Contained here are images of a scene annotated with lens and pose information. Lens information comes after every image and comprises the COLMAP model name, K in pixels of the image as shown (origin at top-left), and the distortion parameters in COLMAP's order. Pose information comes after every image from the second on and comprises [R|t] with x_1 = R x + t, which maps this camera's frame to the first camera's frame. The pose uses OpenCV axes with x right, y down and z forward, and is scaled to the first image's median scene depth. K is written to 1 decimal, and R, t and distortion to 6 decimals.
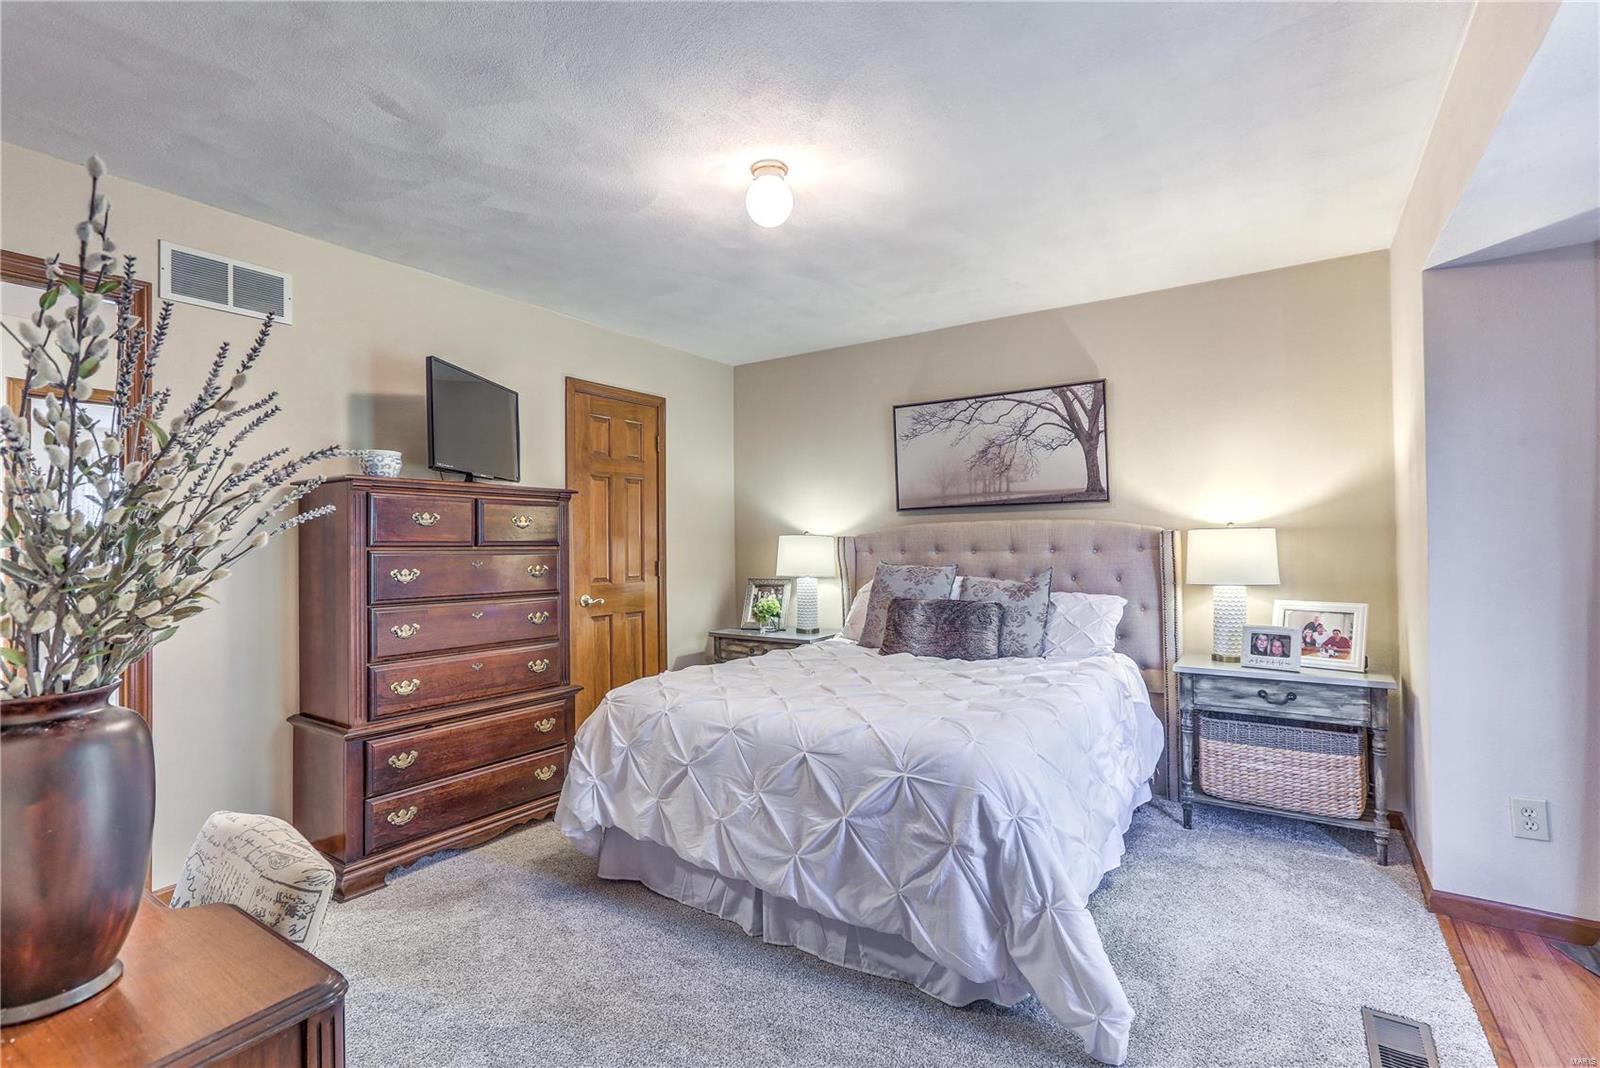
lens RADIAL K [[758.6, 0, 791.1], [0, 758.6, 525.7], [0, 0, 1]] dist [-0.026869, 0.000424]
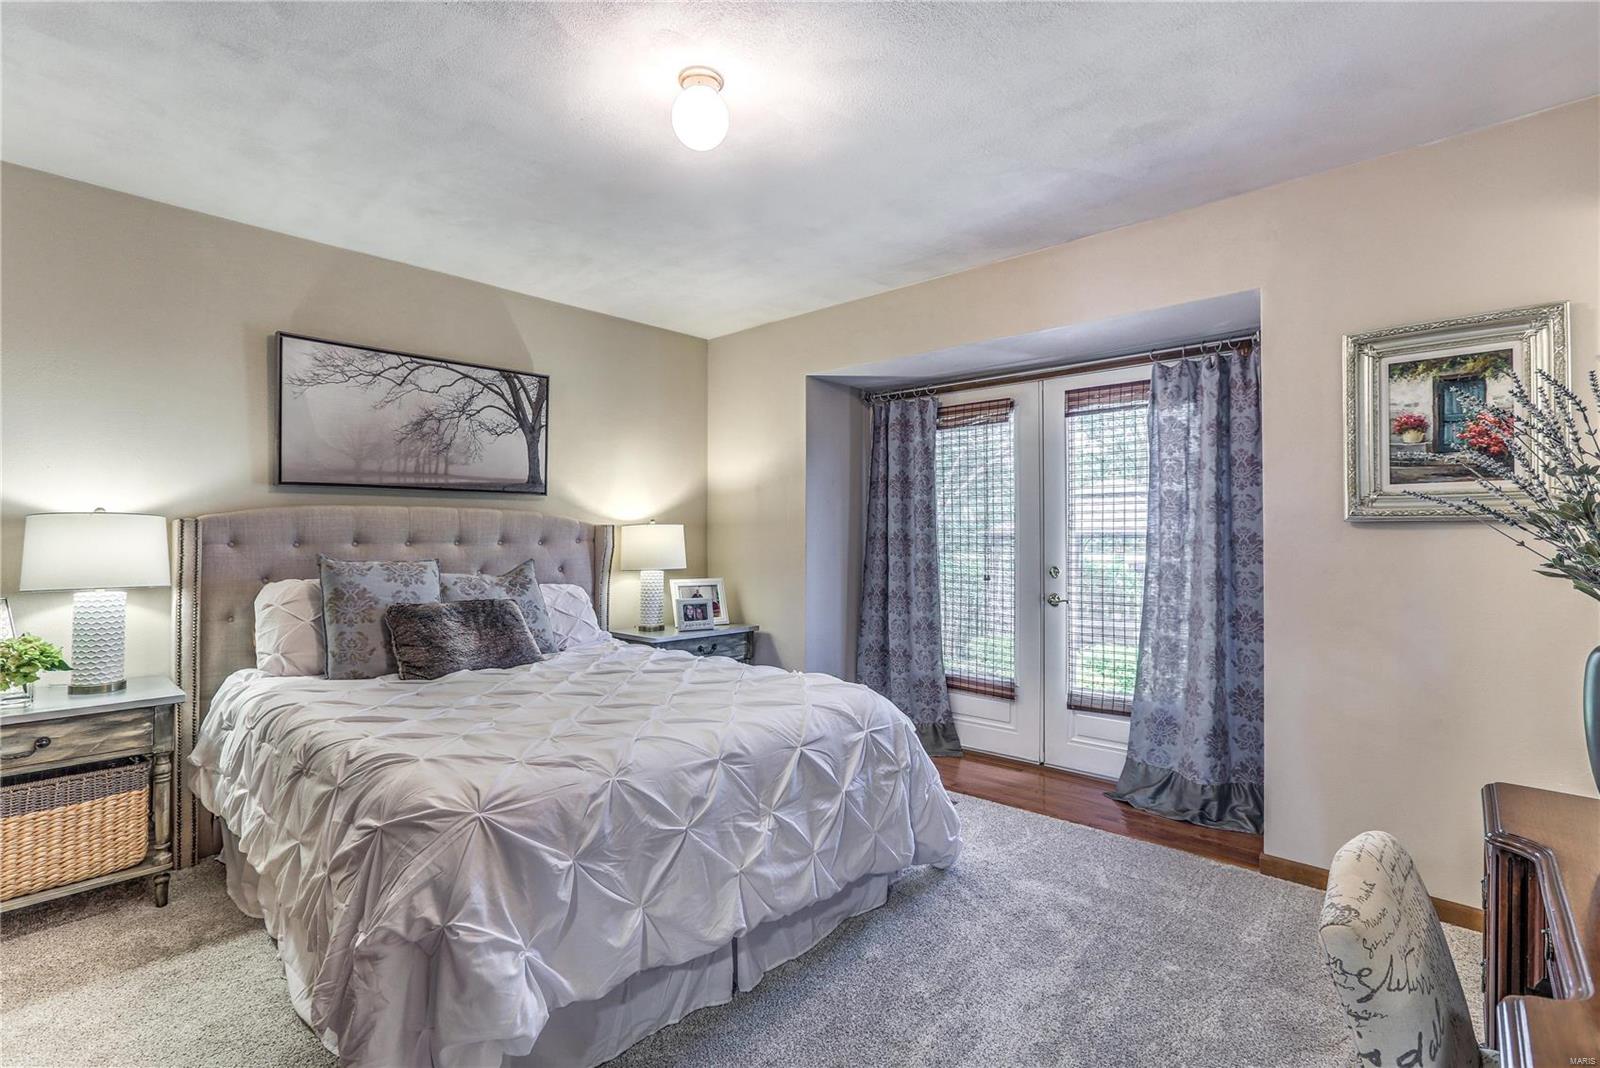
lens RADIAL K [[758.6, 0, 791.1], [0, 758.6, 525.7], [0, 0, 1]] dist [-0.026869, 0.000424]
pose [[0.133865, 0.026120, 0.990655, -0.540711], [-0.026756, 0.999383, -0.022735, 0.023817], [-0.990638, -0.023462, 0.134481, 0.511419]]
